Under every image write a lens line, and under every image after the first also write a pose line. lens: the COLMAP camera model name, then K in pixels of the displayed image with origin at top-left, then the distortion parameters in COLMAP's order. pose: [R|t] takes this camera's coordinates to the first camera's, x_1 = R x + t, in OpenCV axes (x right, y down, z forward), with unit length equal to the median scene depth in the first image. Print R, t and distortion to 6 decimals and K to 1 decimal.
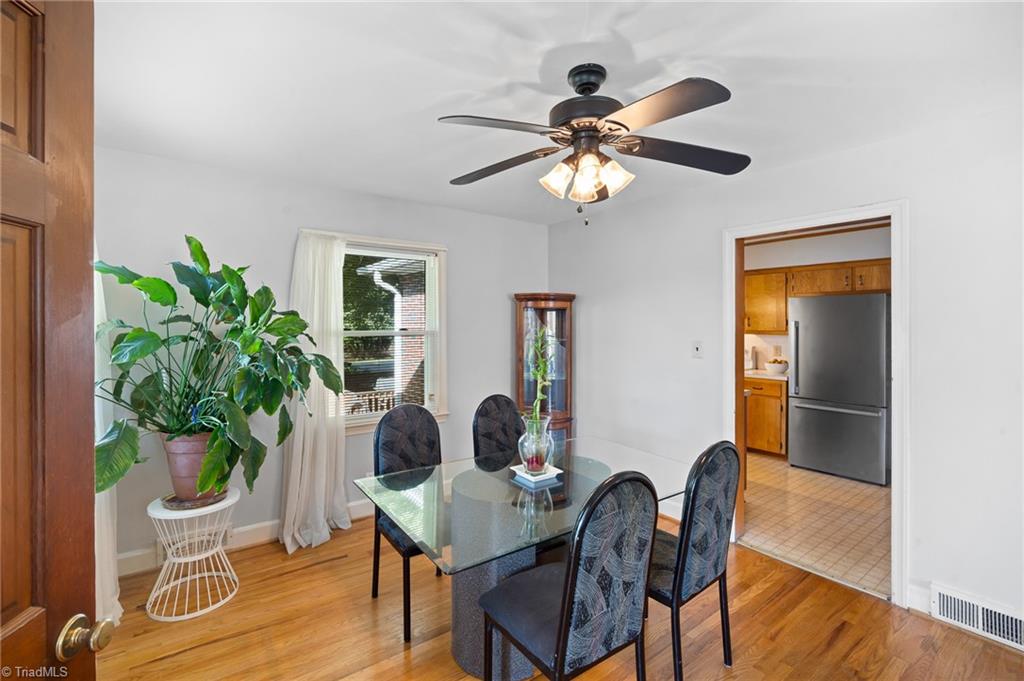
lens RADIAL K [[455.7, 0, 505.1], [0, 455.7, 328.4], [0, 0, 1]] dist [-0.002811, 0.000342]
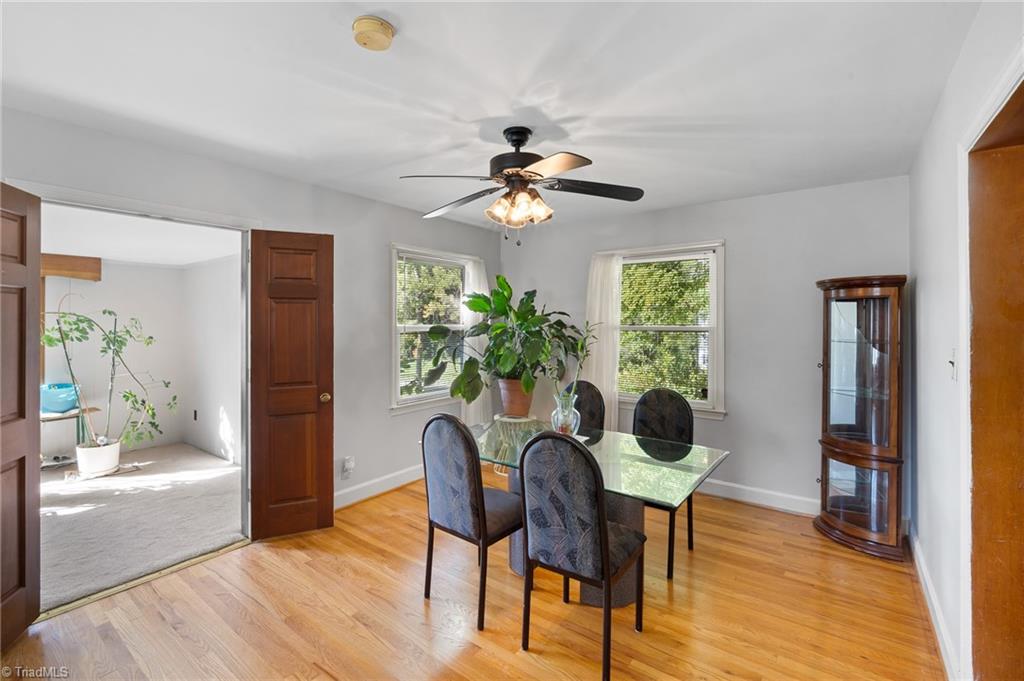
lens RADIAL K [[447.5, 0, 509.5], [0, 447.5, 337.3], [0, 0, 1]] dist [-0.015636, 0.000059]
pose [[0.288629, 0.041567, -0.956538, 1.373246], [0.004988, 0.998978, 0.044917, -0.036732], [0.957428, -0.017735, 0.288126, 0.592767]]
